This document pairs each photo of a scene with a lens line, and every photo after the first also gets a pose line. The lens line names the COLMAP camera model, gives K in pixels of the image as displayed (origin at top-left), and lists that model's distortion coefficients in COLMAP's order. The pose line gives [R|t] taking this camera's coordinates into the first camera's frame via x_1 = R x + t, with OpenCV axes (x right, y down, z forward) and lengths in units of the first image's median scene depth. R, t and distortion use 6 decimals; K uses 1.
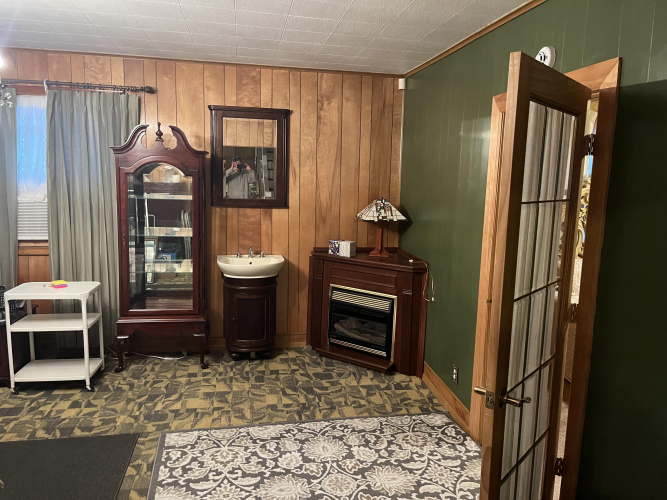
lens RADIAL K [[501.0, 0, 333.5], [0, 501.0, 250.0], [0, 0, 1]] dist [0.058366, -0.077652]
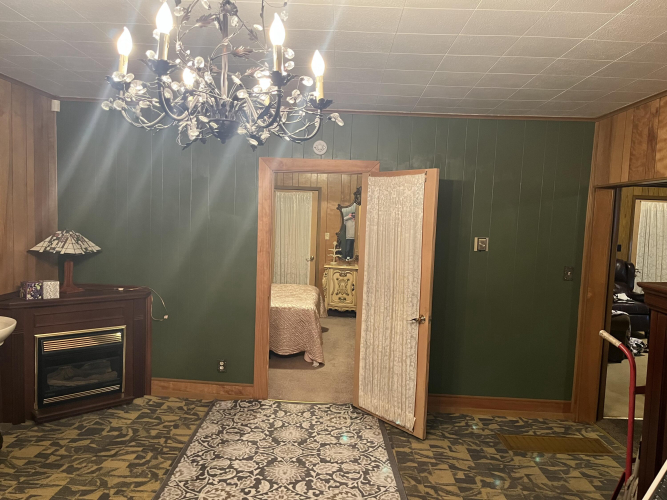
lens RADIAL K [[501.0, 0, 333.5], [0, 501.0, 250.0], [0, 0, 1]] dist [0.058366, -0.077652]
pose [[0.217285, -0.088030, 0.972131, -0.859609], [0.106750, 0.992094, 0.065977, -0.090868], [-0.970253, 0.089439, 0.224965, 0.396781]]
